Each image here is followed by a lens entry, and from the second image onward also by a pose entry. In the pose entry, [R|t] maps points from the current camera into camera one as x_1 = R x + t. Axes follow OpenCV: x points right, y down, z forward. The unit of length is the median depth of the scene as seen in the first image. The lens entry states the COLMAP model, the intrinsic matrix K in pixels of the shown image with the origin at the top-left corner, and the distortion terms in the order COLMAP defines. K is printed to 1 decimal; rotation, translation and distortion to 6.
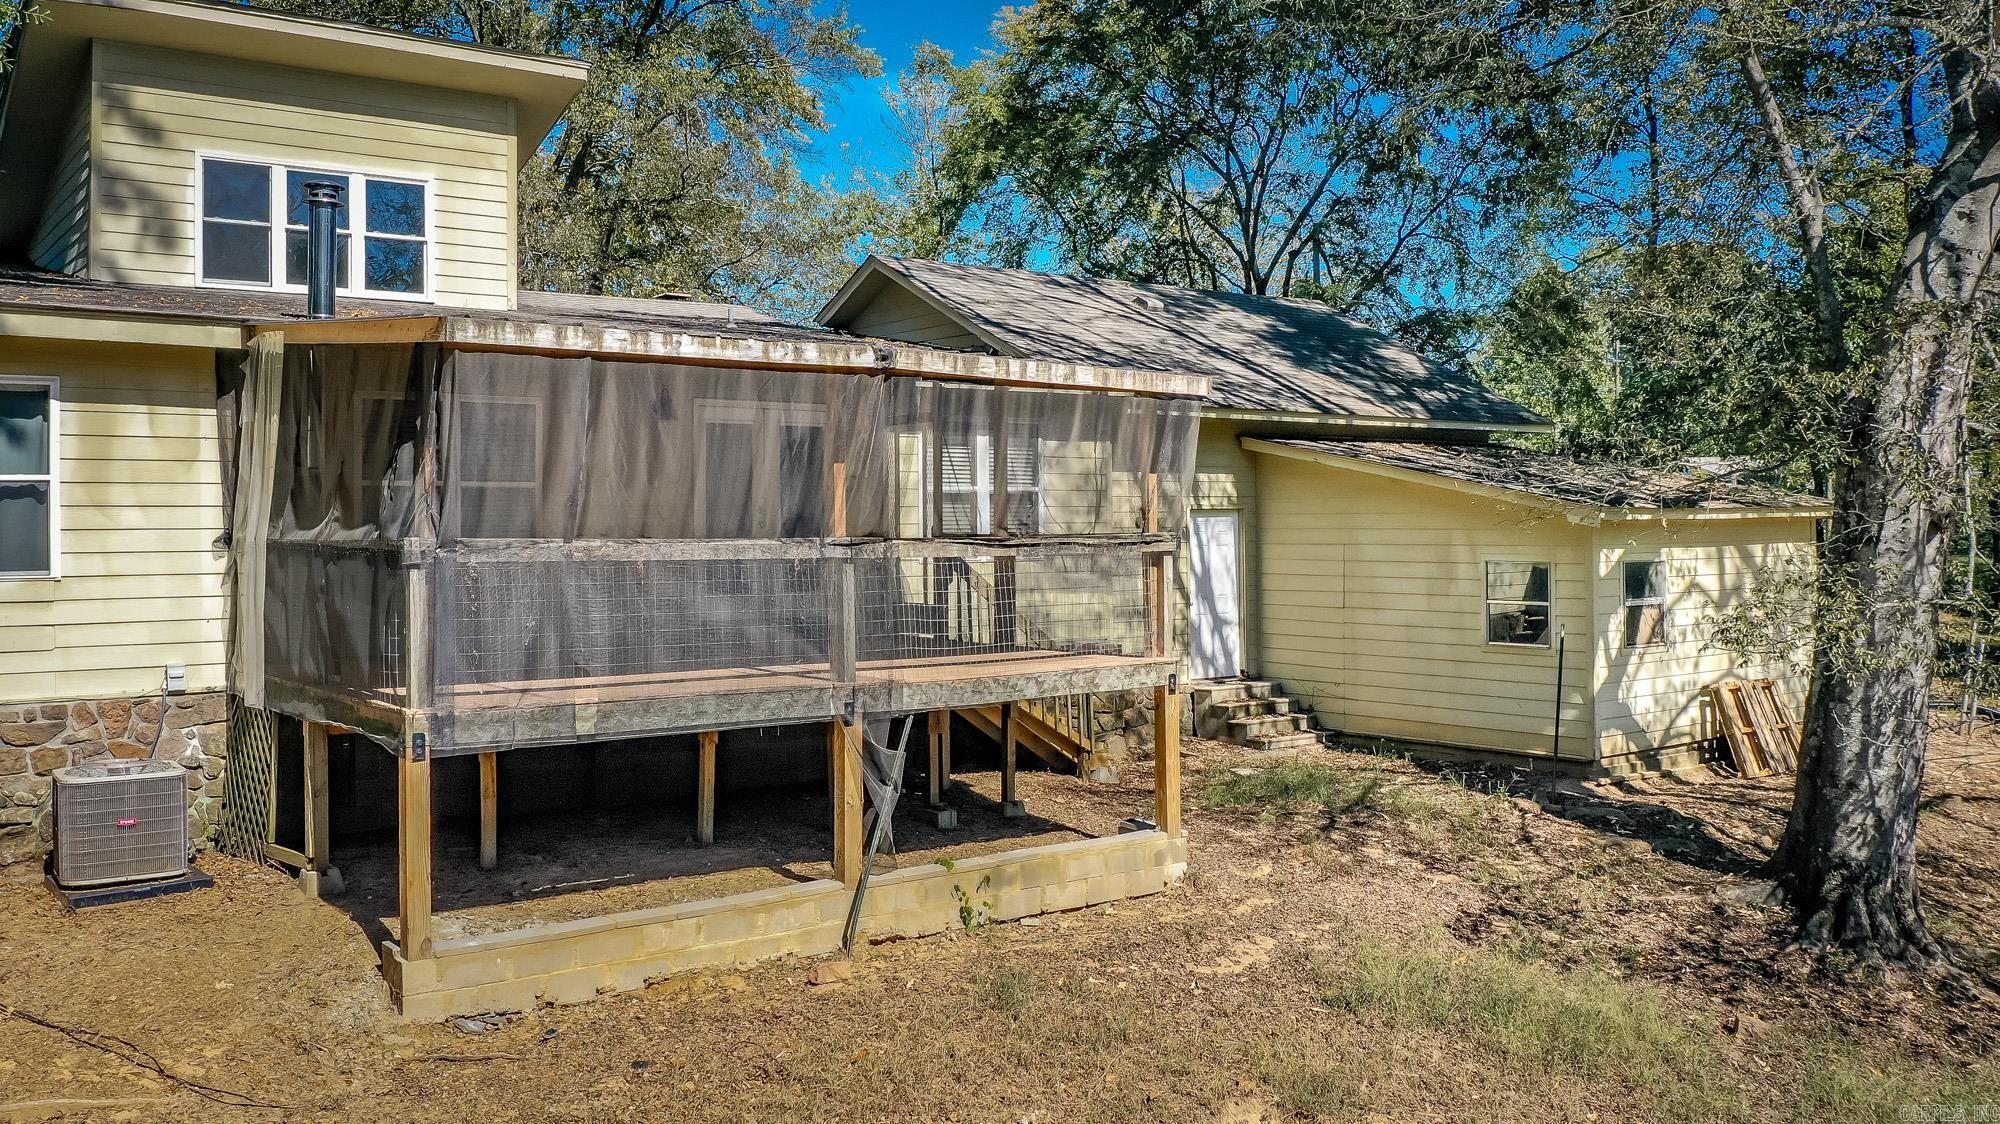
lens RADIAL K [[1654.6, 0, 999.6], [0, 1654.6, 545.3], [0, 0, 1]] dist [-0.045160, 0.007341]
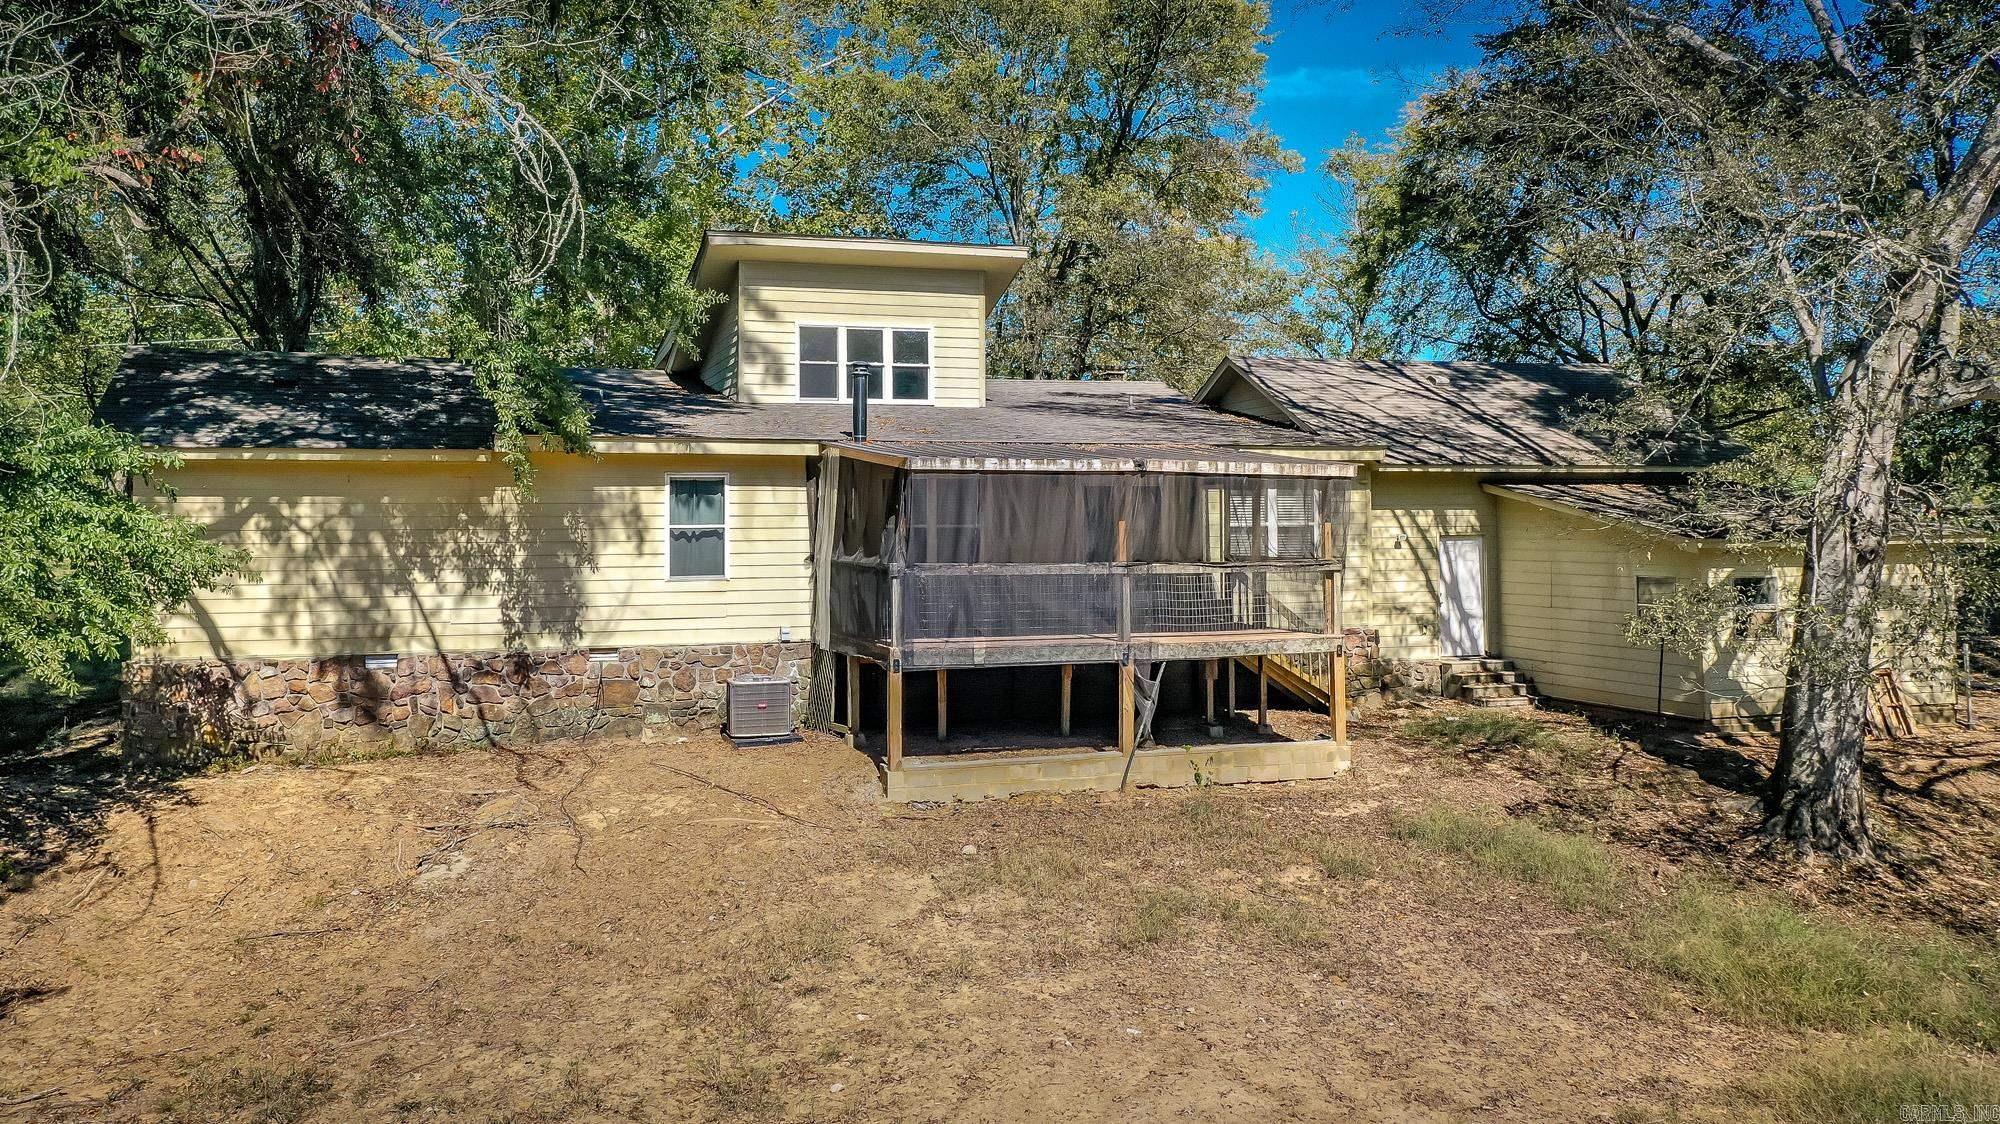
lens RADIAL K [[1602.0, 0, 1000.0], [0, 1602.0, 562.0], [0, 0, 1]] dist [0.028102, 0.004060]
pose [[0.946190, 0.008876, -0.323491, 0.291208], [-0.004172, 0.999875, 0.015230, -0.026311], [0.323586, -0.013061, 0.946109, -0.593782]]
